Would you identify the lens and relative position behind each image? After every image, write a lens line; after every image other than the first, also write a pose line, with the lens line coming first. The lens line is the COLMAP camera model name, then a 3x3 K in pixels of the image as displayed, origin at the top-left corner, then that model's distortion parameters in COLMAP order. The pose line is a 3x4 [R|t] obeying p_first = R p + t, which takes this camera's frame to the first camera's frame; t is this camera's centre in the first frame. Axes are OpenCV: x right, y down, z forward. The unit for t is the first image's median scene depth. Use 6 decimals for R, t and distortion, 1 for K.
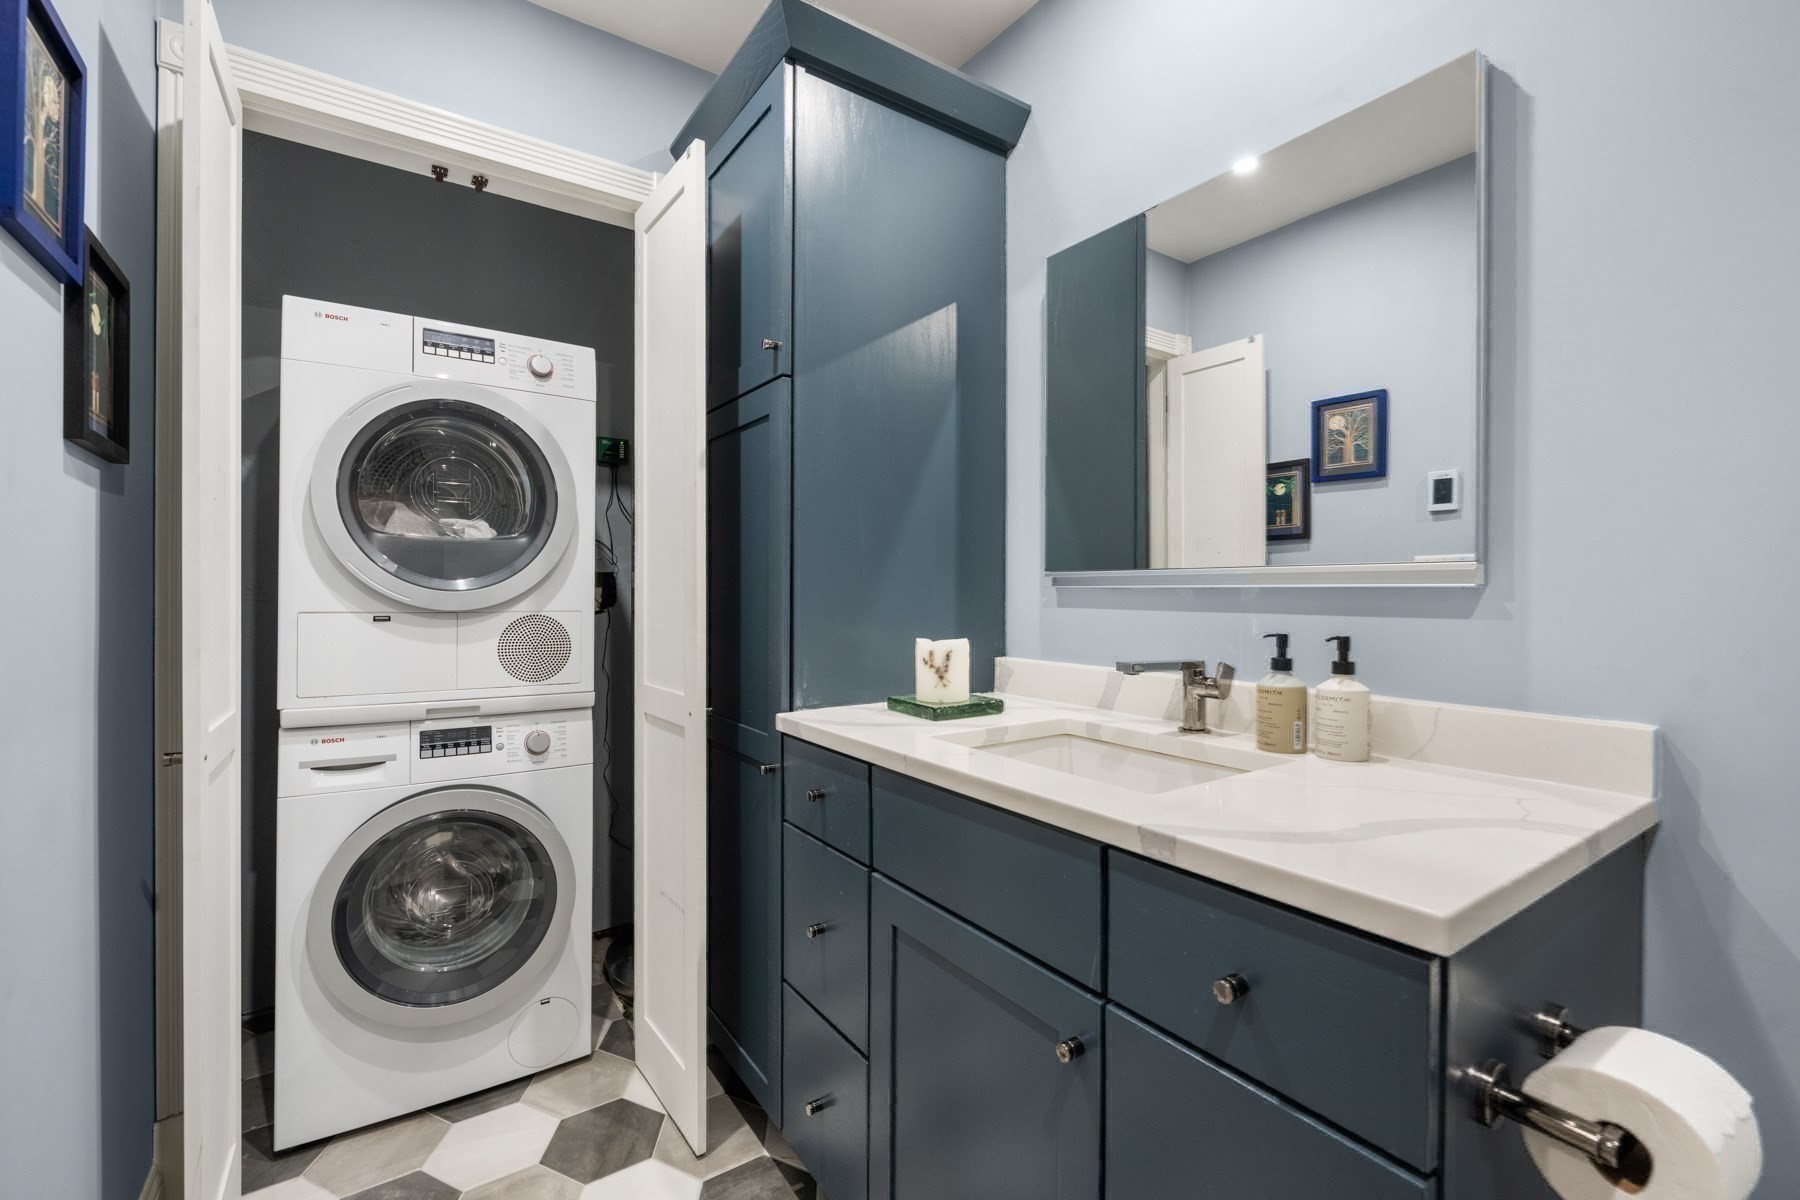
lens RADIAL K [[774.4, 0, 896.9], [0, 774.4, 590.6], [0, 0, 1]] dist [0.001643, -0.000089]
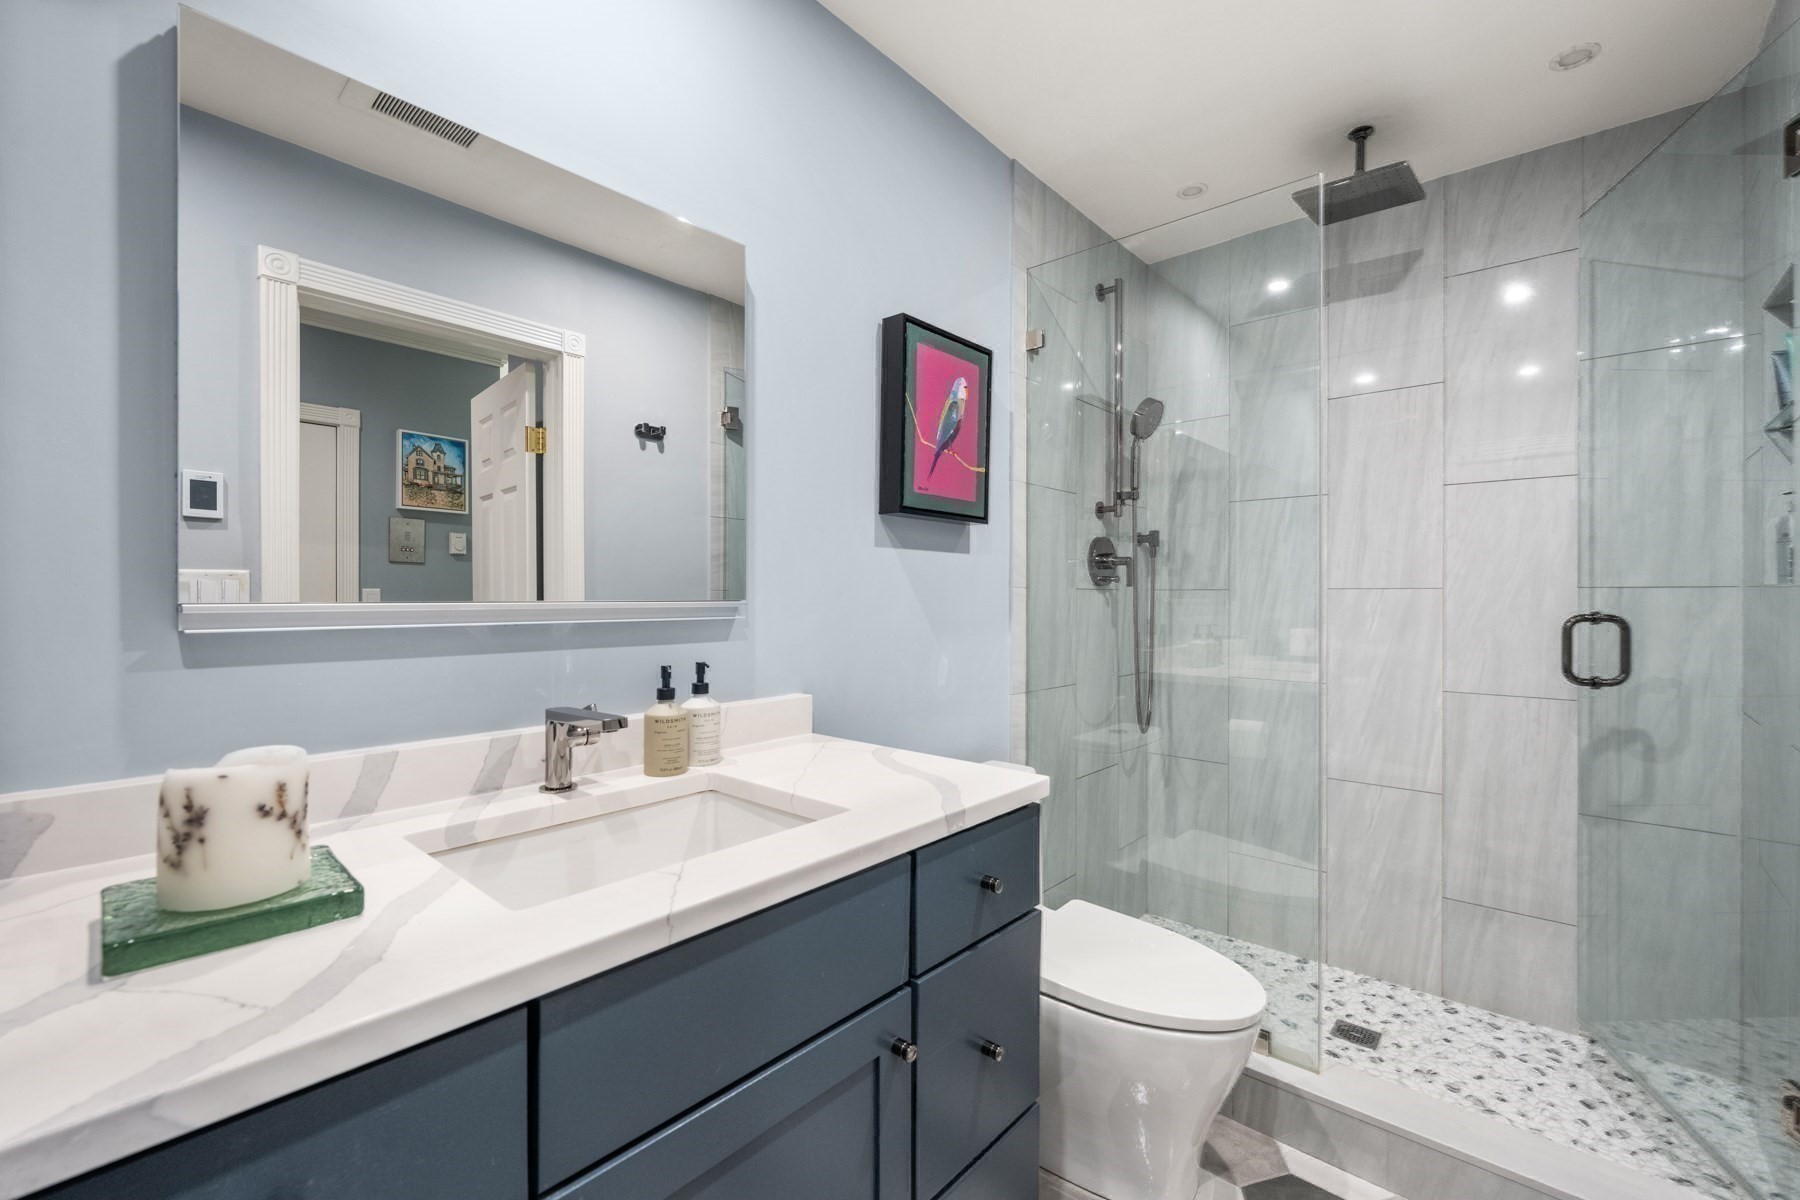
lens RADIAL K [[757.3, 0, 900.0], [0, 757.3, 600.0], [0, 0, 1]] dist [-0.001312, -0.000515]
pose [[-0.251889, -0.009057, 0.967714, -0.608414], [-0.004750, 0.999956, 0.008122, -0.046490], [-0.967745, -0.002551, -0.251921, 0.947489]]
